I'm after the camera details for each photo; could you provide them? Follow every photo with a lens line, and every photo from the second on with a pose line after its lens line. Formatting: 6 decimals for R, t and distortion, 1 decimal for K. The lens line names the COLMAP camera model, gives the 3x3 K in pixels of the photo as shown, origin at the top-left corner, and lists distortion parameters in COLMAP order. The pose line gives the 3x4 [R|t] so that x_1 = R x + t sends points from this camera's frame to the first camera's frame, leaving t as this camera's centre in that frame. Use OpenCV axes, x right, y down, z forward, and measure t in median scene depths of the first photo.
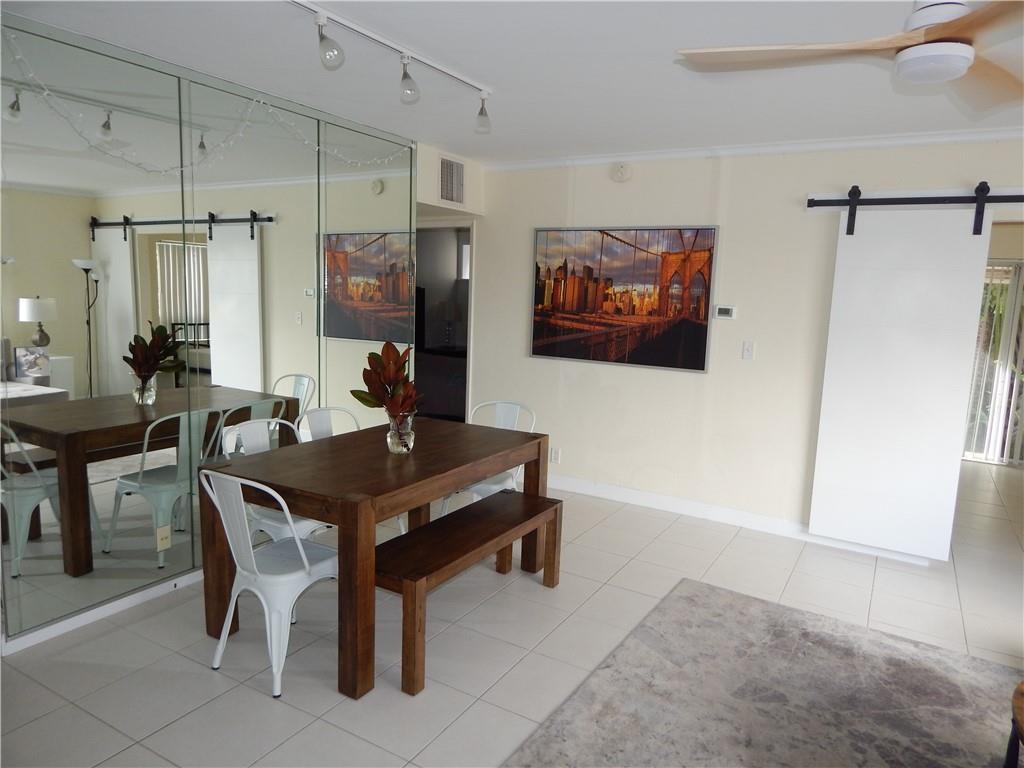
lens RADIAL K [[686.5, 0, 517.0], [0, 686.5, 373.6], [0, 0, 1]] dist [0.010506, -0.008524]
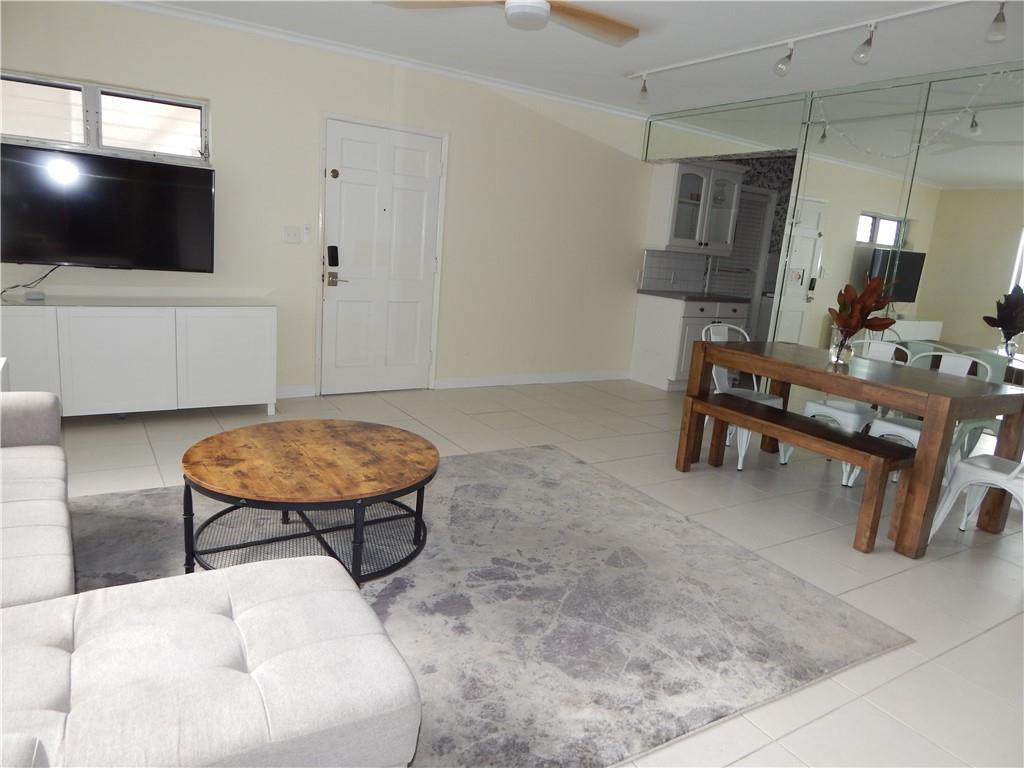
lens RADIAL K [[686.5, 0, 511.3], [0, 686.5, 377.5], [0, 0, 1]] dist [0.010506, -0.008524]
pose [[-0.456809, 0.102398, -0.883652, 0.774760], [-0.207605, 0.953651, 0.217832, -0.001048], [0.865000, 0.282958, -0.414378, 0.695330]]
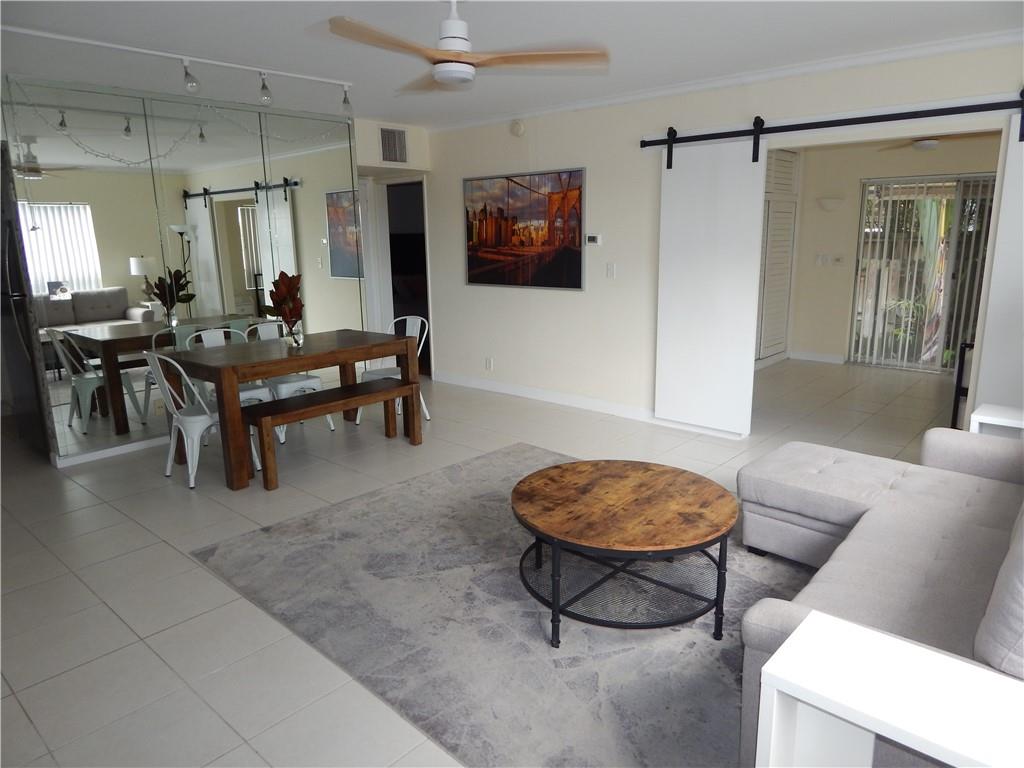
lens RADIAL K [[686.5, 0, 516.1], [0, 686.5, 374.7], [0, 0, 1]] dist [0.010506, -0.008524]
pose [[0.979187, -0.012689, -0.202565, 0.404996], [0.028799, 0.996632, 0.076783, 0.051327], [0.200908, -0.081019, 0.976254, -0.233133]]
